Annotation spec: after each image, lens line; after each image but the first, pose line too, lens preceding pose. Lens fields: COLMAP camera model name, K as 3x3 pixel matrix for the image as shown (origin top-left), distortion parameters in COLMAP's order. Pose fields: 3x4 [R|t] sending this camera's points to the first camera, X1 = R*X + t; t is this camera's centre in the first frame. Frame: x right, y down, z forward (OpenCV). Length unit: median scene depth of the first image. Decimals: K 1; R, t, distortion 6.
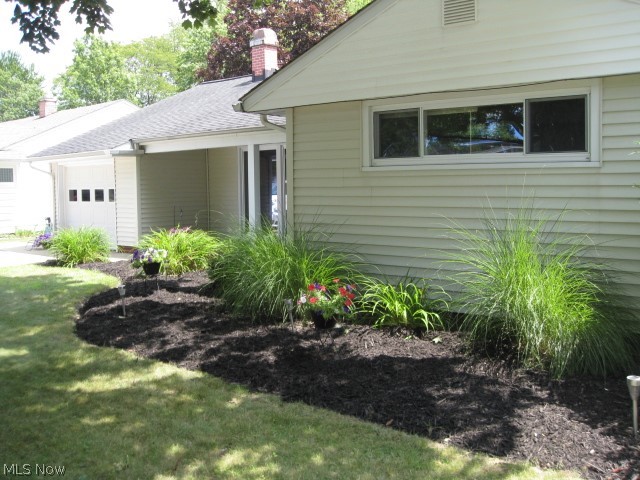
lens RADIAL K [[643.8, 0, 322.4], [0, 643.8, 243.4], [0, 0, 1]] dist [-0.100454, 0.000000]
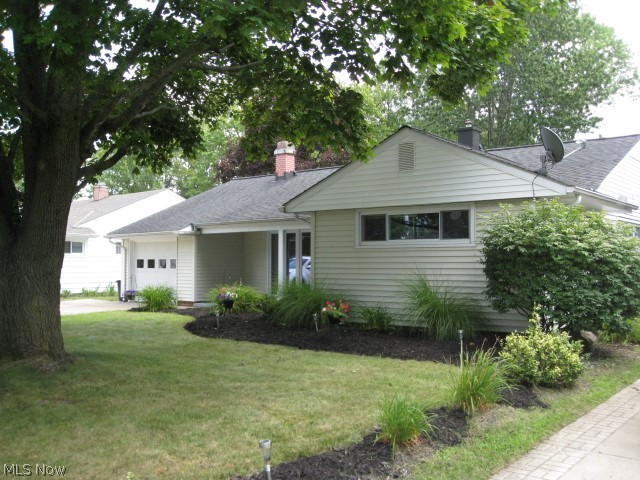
lens RADIAL K [[643.8, 0, 318.3], [0, 643.8, 238.9], [0, 0, 1]] dist [-0.100454, 0.000000]
pose [[0.999876, 0.013704, -0.007735, -0.014519], [-0.014589, 0.991521, -0.129127, 0.053643], [0.005900, 0.129224, 0.991598, -0.441273]]
